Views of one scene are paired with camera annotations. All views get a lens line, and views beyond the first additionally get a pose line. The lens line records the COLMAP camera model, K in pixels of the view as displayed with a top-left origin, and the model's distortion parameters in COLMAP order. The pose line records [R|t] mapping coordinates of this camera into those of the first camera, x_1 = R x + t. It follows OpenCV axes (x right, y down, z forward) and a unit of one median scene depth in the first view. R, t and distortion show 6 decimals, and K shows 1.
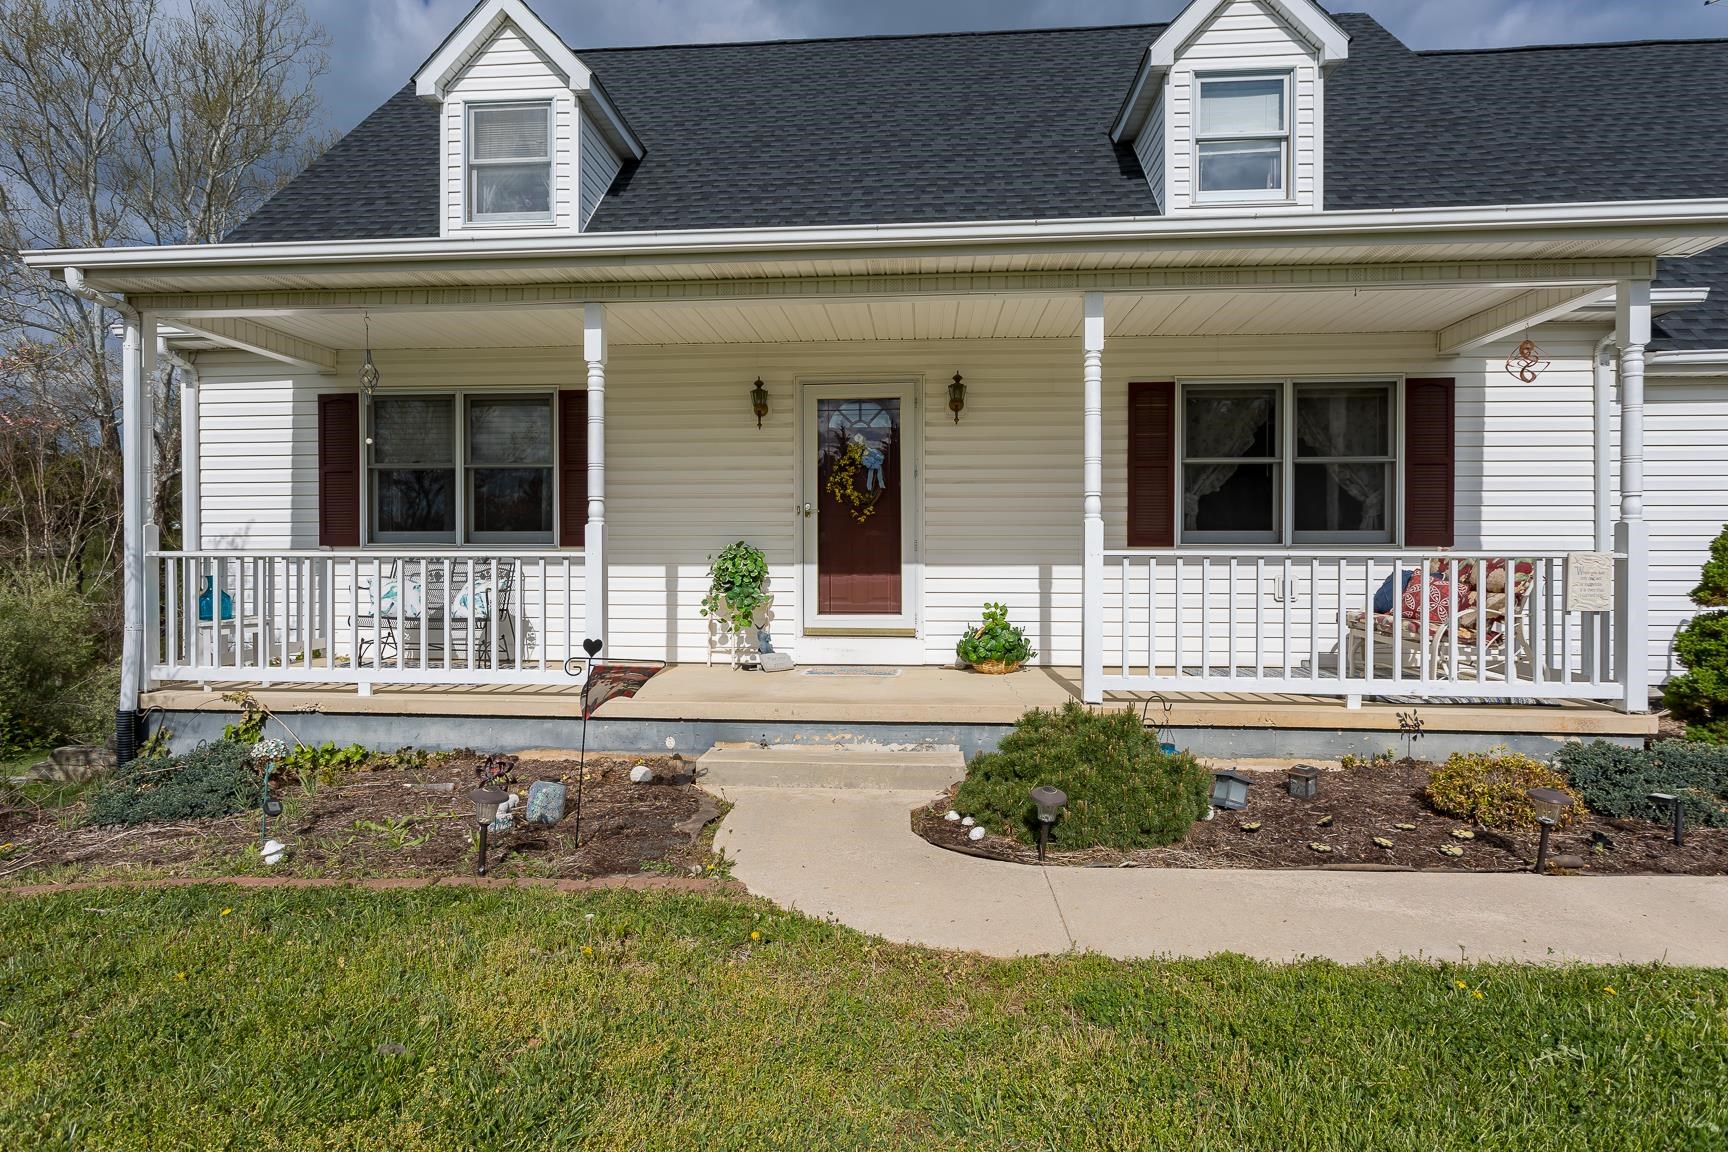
lens RADIAL K [[974.2, 0, 861.8], [0, 974.2, 570.7], [0, 0, 1]] dist [-0.008887, -0.002120]
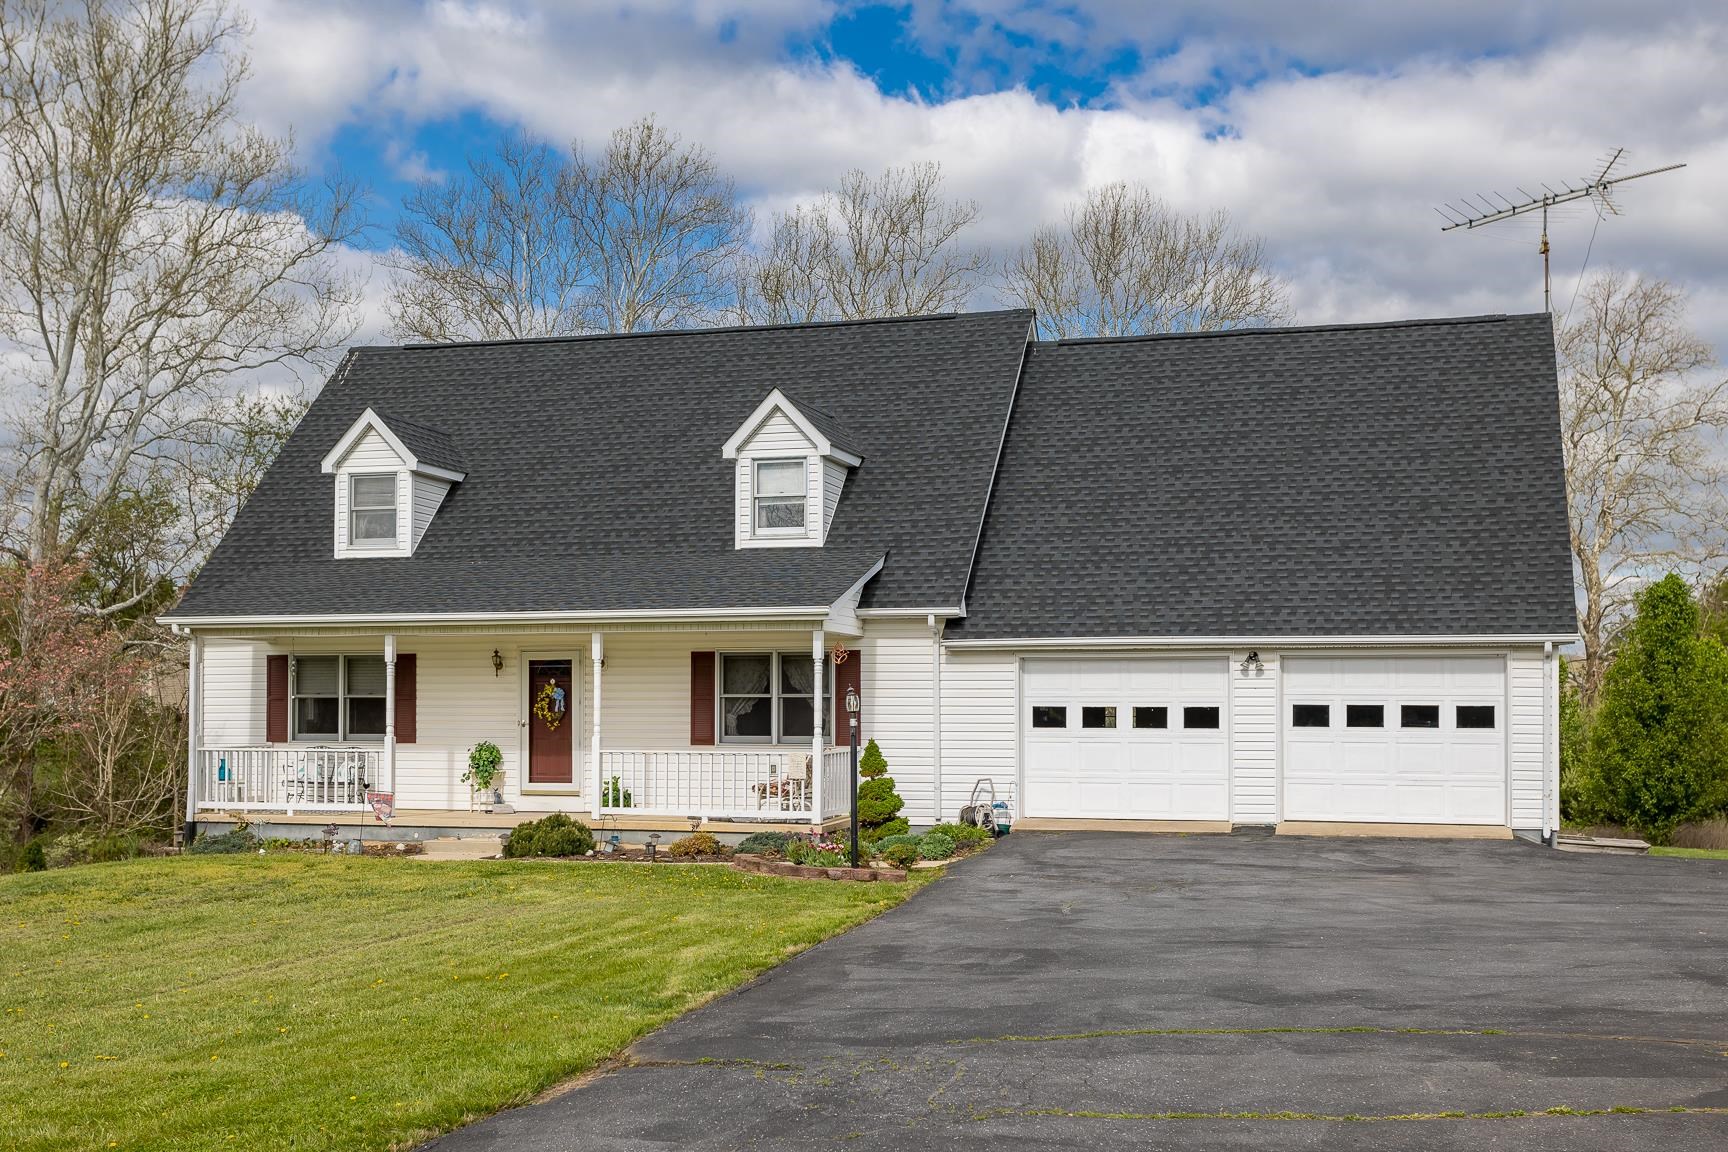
lens RADIAL K [[1988.7, 0, 790.4], [0, 1988.7, 666.9], [0, 0, 1]] dist [-0.011390, 0.000000]
pose [[0.974973, -0.005376, -0.222260, 1.213158], [-0.003059, 0.999288, -0.037592, -0.030220], [0.222304, 0.037331, 0.974263, -2.391539]]
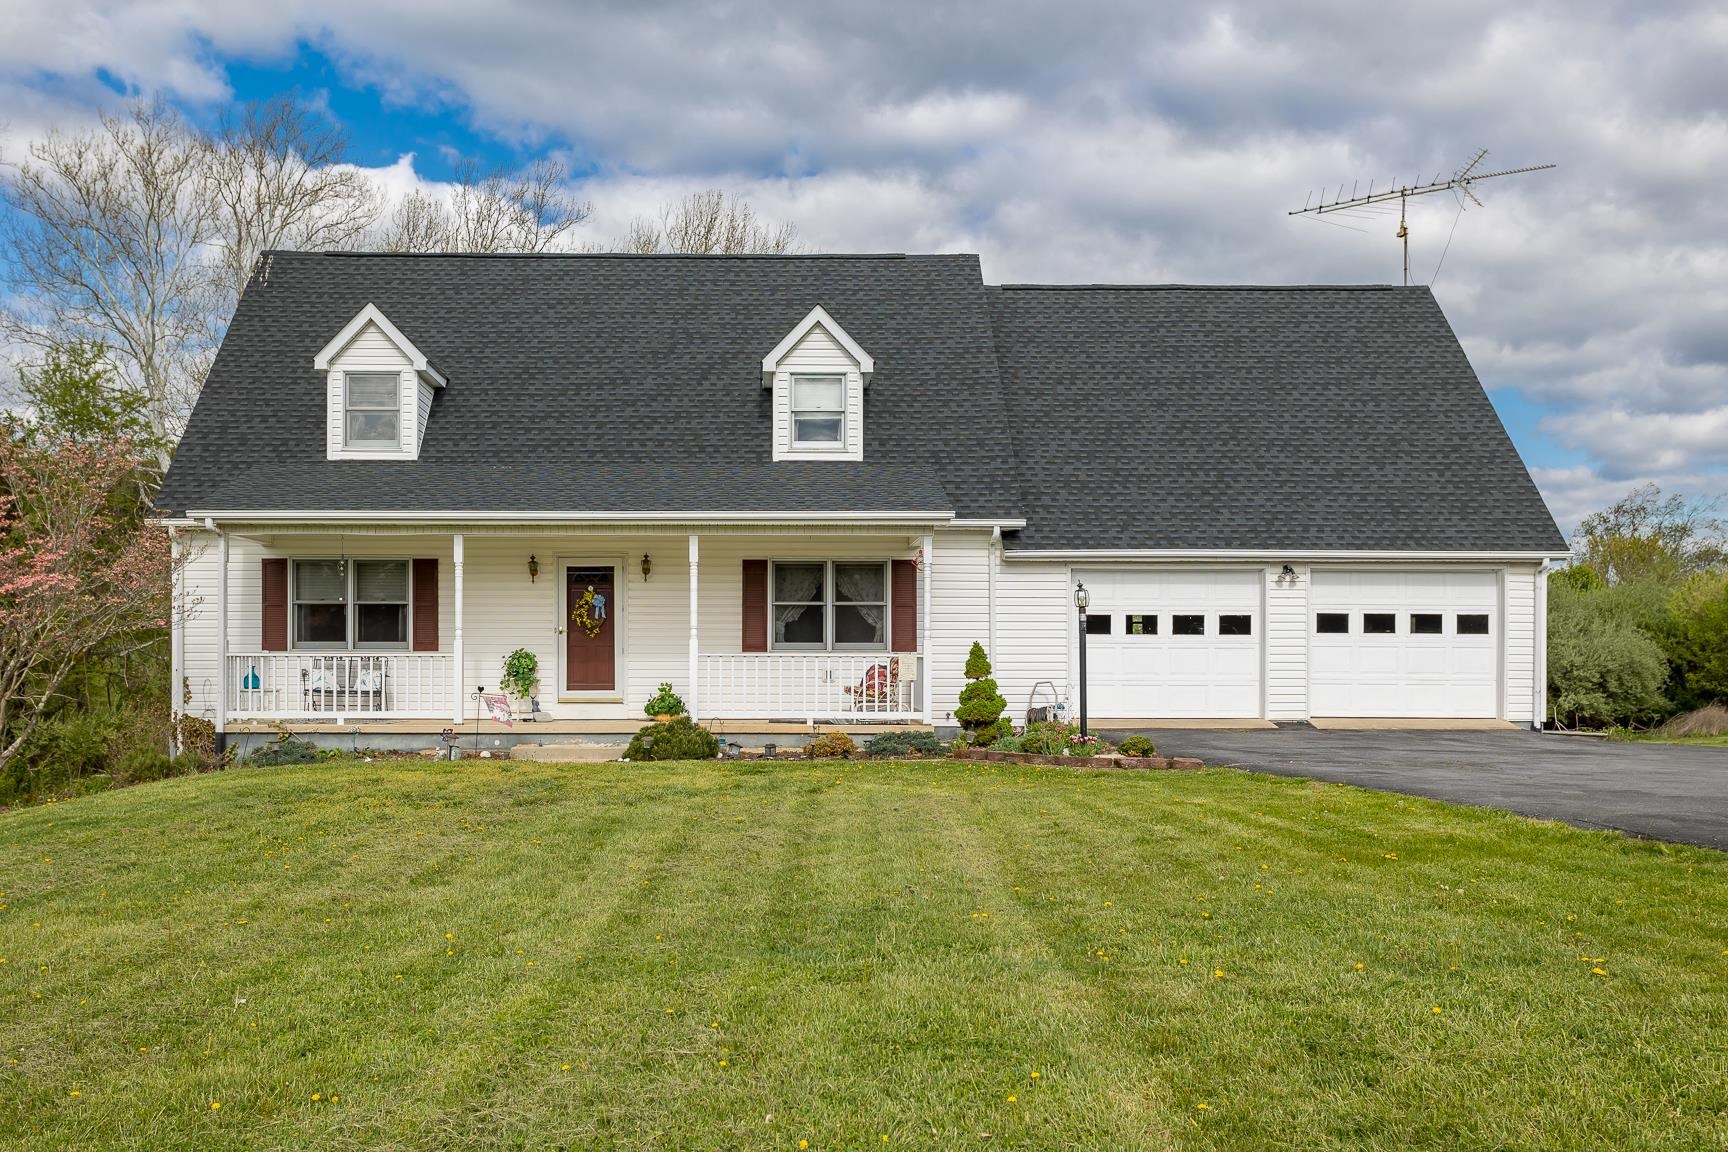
lens RADIAL K [[1682.4, 0, 788.8], [0, 1682.4, 653.4], [0, 0, 1]] dist [-0.003471, 0.000000]
pose [[0.996493, 0.001257, 0.083663, 0.098441], [0.000419, 0.999800, -0.020015, 0.039600], [-0.083671, 0.019980, 0.996293, -2.018352]]
